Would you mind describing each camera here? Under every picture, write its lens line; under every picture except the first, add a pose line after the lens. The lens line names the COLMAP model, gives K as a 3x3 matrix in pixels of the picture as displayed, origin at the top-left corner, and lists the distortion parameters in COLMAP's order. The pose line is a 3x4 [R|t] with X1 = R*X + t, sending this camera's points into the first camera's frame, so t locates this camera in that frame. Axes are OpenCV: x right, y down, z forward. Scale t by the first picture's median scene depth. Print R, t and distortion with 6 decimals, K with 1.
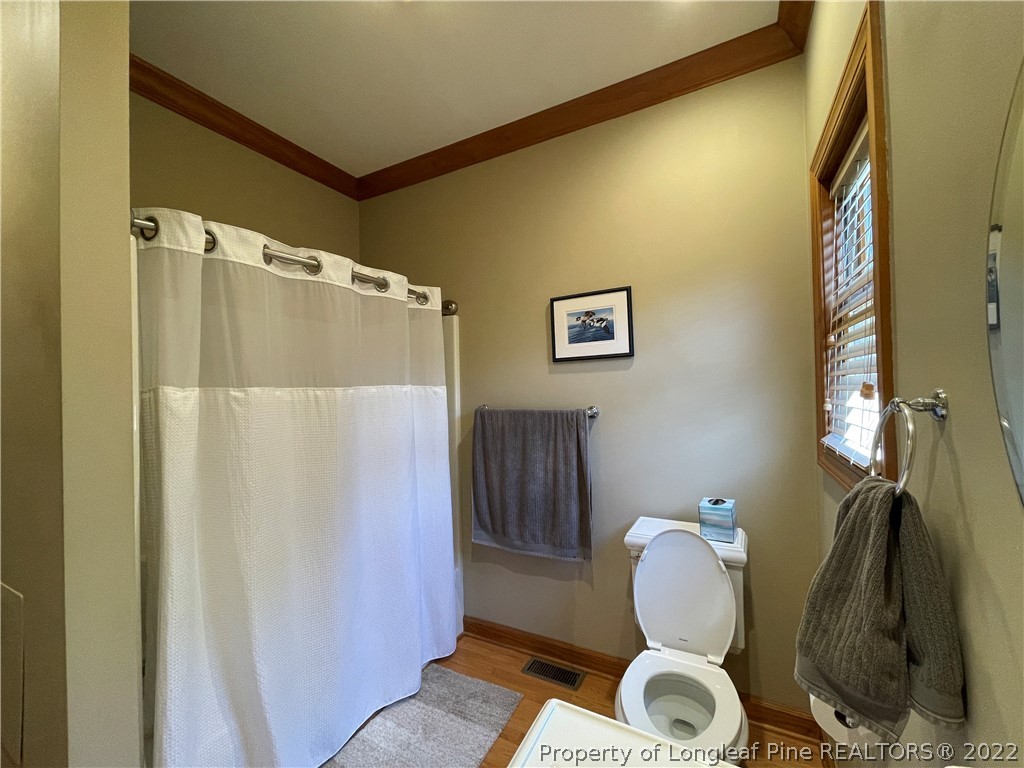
lens RADIAL K [[411.8, 0, 513.0], [0, 411.8, 387.5], [0, 0, 1]] dist [-0.017035, -0.000151]
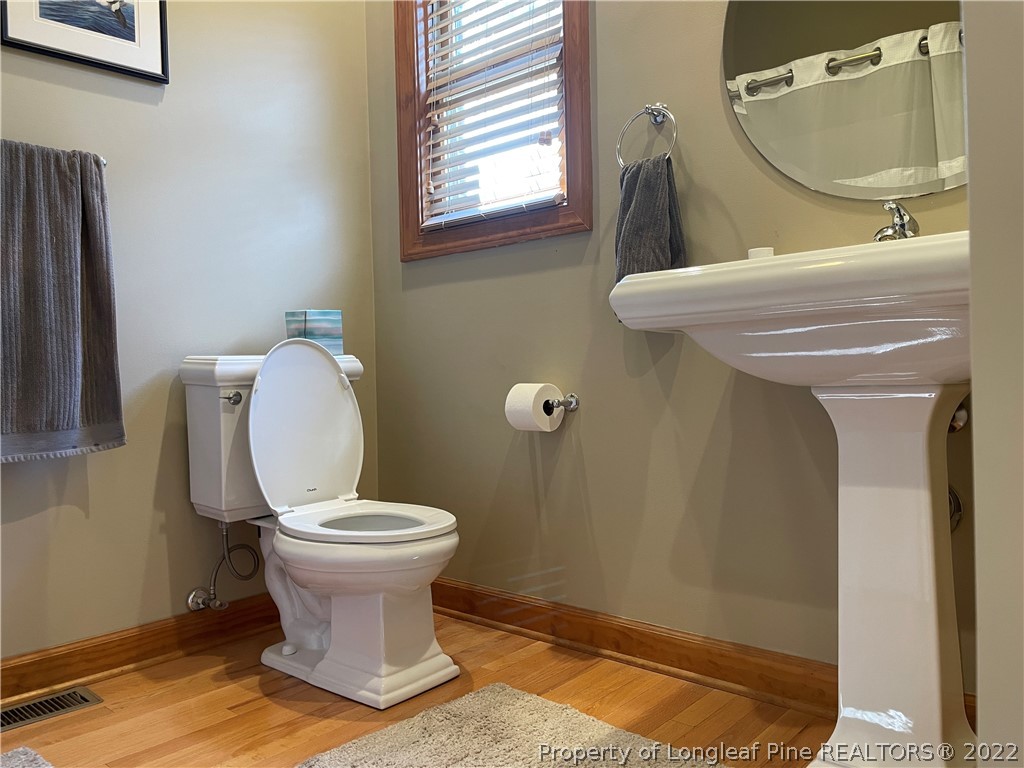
lens RADIAL K [[783.2, 0, 512.8], [0, 783.2, 381.6], [0, 0, 1]] dist [0.087781, -0.119135]
pose [[0.224111, 0.005955, 0.974546, -0.670028], [0.010622, 0.999907, -0.008553, 0.348779], [-0.974506, 0.012268, 0.224027, 0.269096]]
